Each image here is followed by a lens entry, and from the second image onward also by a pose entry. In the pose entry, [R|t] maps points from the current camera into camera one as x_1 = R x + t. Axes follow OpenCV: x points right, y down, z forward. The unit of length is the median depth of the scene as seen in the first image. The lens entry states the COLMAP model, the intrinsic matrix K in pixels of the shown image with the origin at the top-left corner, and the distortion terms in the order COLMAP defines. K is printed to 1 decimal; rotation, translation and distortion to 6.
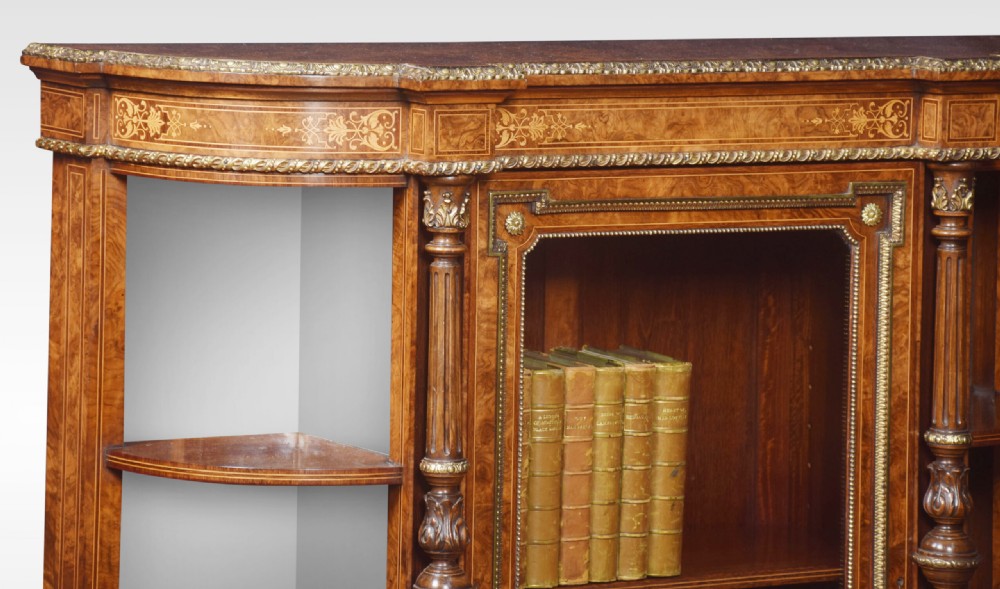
lens RADIAL K [[4251.6, 0, 504.8], [0, 4251.6, 223.3], [0, 0, 1]] dist [1.260182, 0.000000]
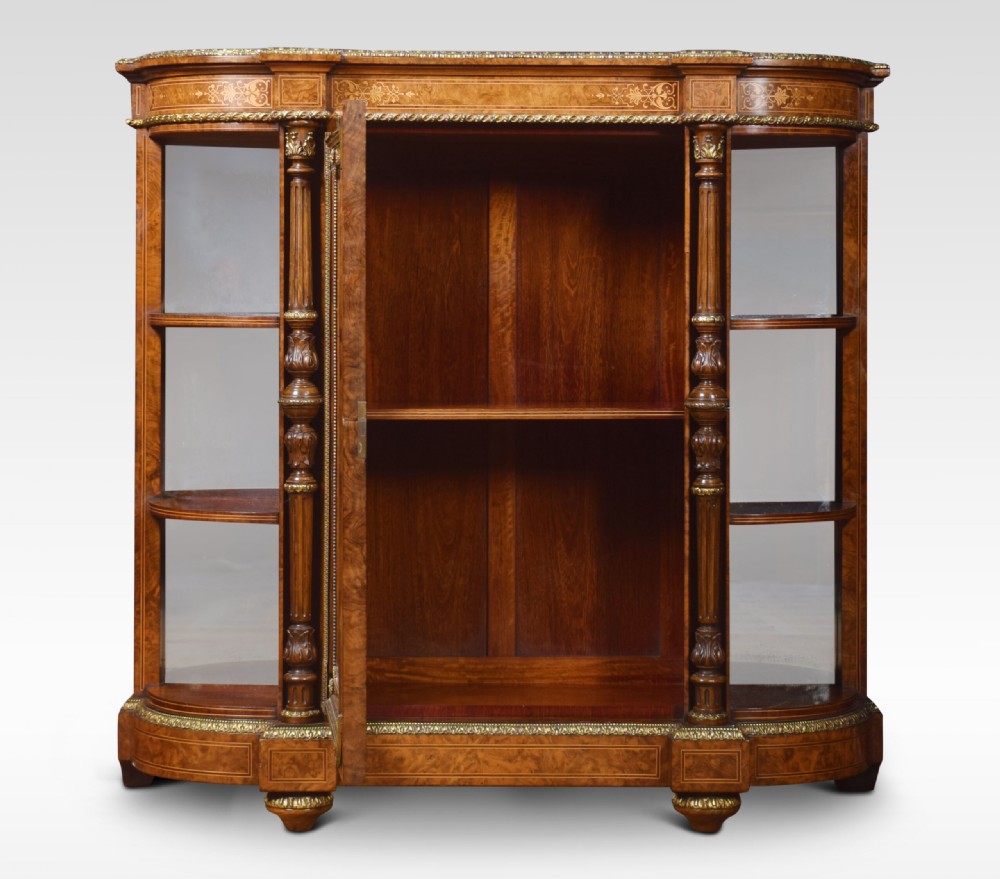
lens RADIAL K [[2780.4, 0, 501.2], [0, 2780.4, 320.8], [0, 0, 1]] dist [0.125194, 0.000000]
pose [[0.873209, -0.010388, -0.487235, 0.517701], [-0.033144, 0.996192, -0.080640, 0.133275], [0.486217, 0.086565, 0.869540, 0.177262]]
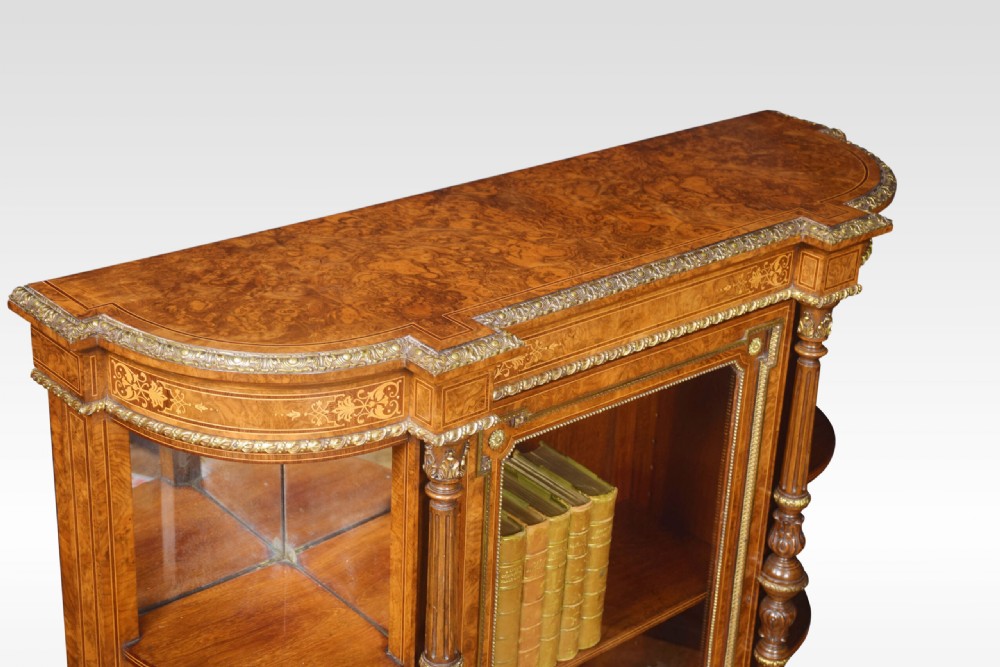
lens RADIAL K [[1551.6, 0, 497.4], [0, 1551.6, 345.5], [0, 0, 1]] dist [0.208163, 0.000000]
pose [[0.981245, -0.059361, 0.183396, -0.068609], [-0.005960, 0.941605, 0.336666, -0.155727], [-0.192671, -0.331444, 0.923592, 0.637294]]
